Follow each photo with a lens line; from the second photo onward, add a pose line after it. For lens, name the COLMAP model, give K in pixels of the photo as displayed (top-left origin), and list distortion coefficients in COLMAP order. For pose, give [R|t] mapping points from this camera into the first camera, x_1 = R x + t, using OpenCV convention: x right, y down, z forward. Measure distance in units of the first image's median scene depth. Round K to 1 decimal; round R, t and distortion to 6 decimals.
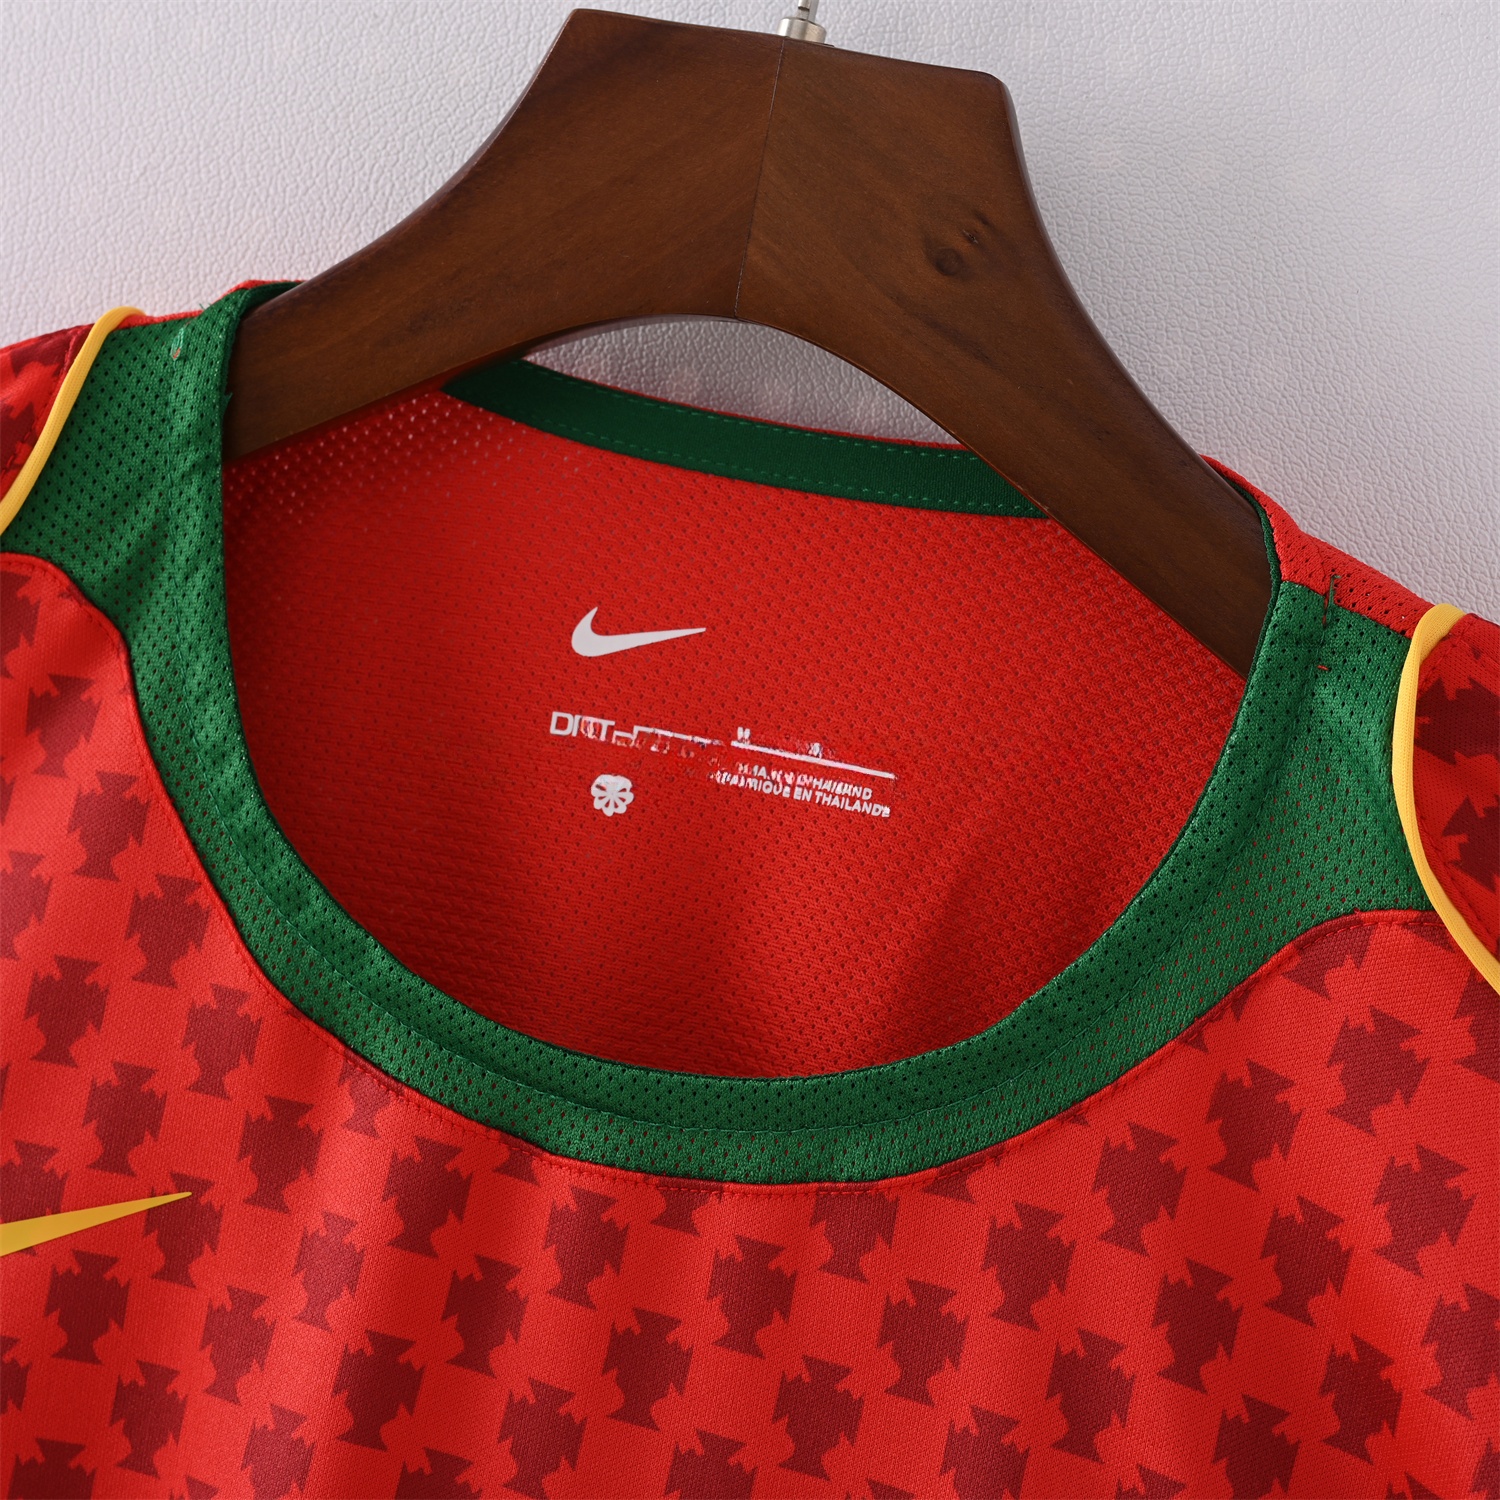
lens RADIAL K [[3535.9, 0, 750.6], [0, 3535.9, 749.8], [0, 0, 1]] dist [0.045444, 0.000000]
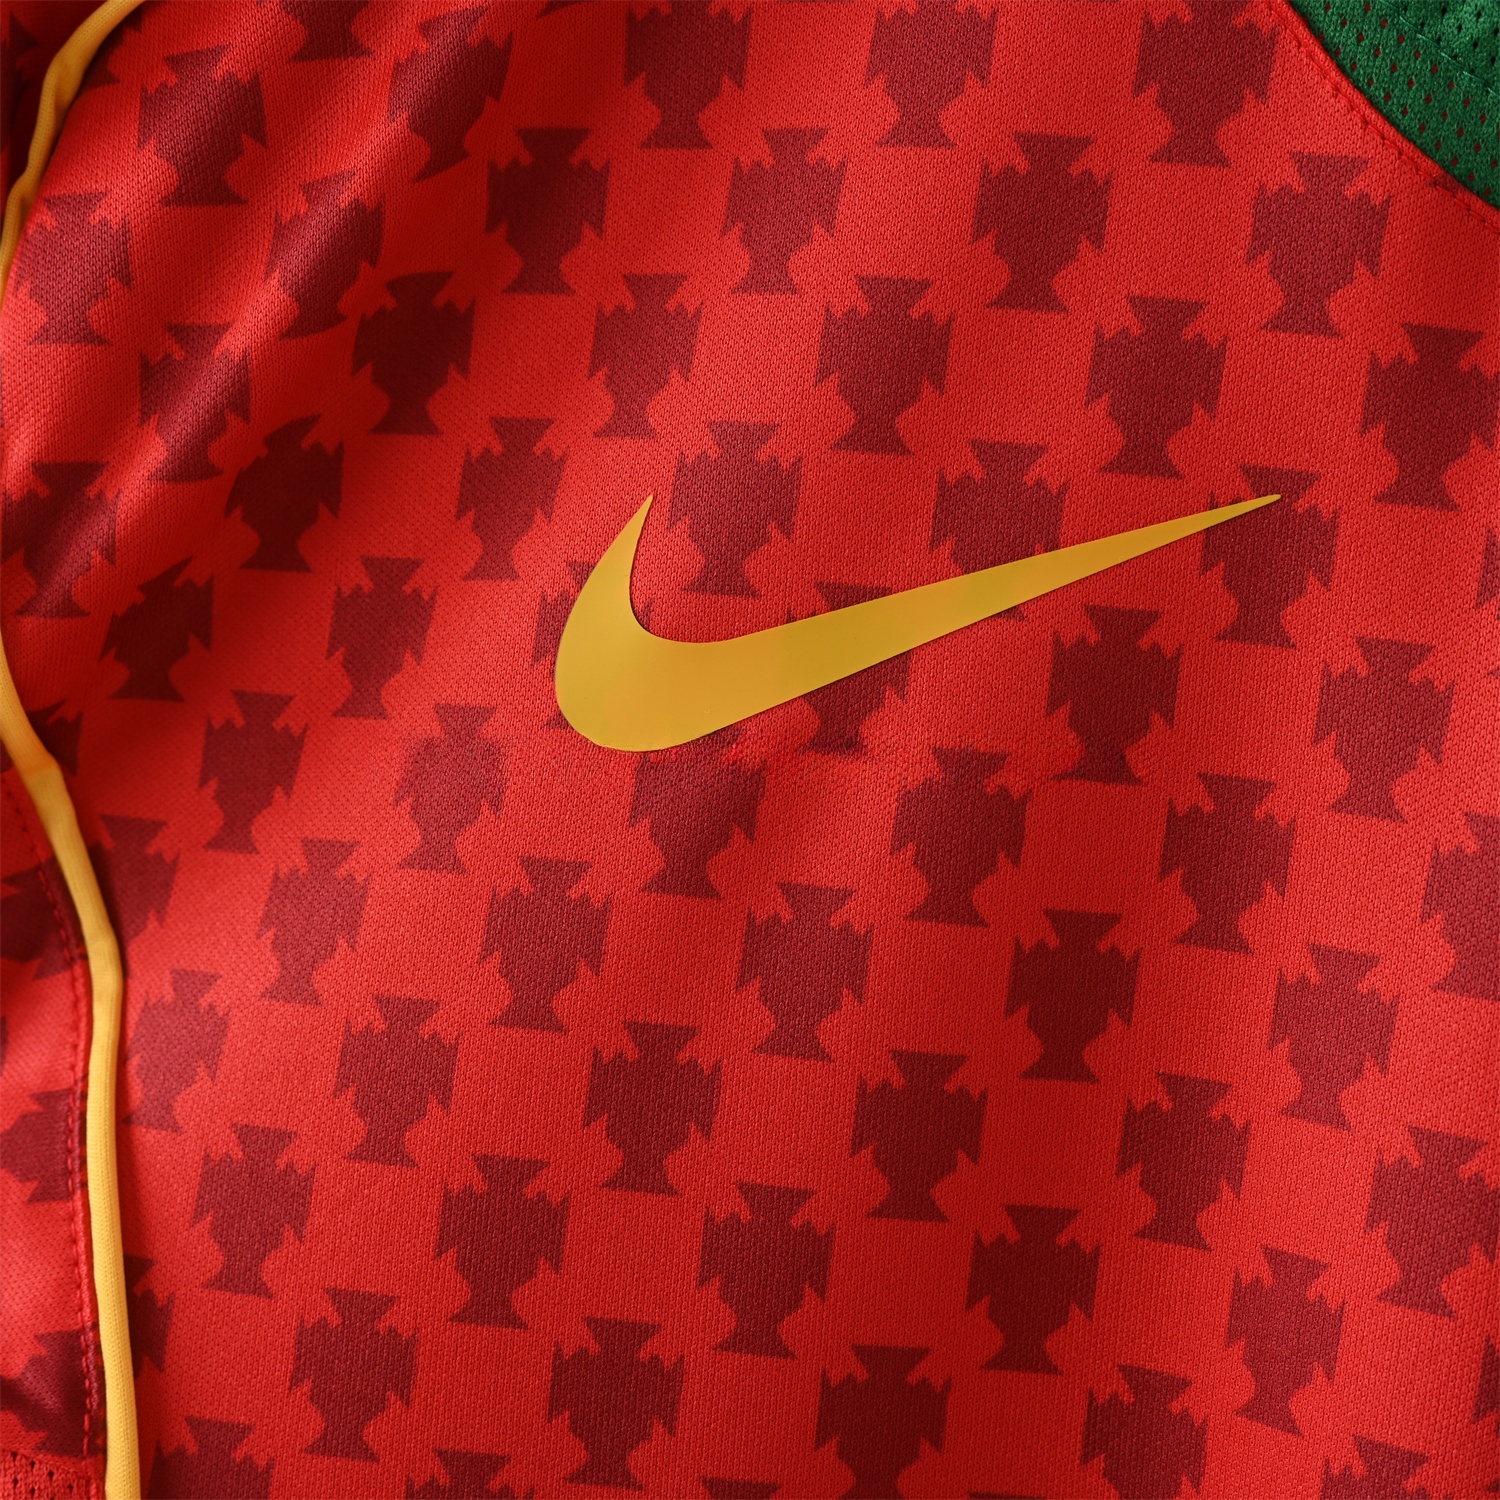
lens RADIAL K [[3535.9, 0, 749.6], [0, 3535.9, 750.7], [0, 0, 1]] dist [0.045444, 0.000000]
pose [[0.993998, -0.081305, 0.073190, -0.297949], [0.074437, 0.992962, 0.092118, 0.105073], [-0.080165, -0.086118, 0.993055, 0.387159]]
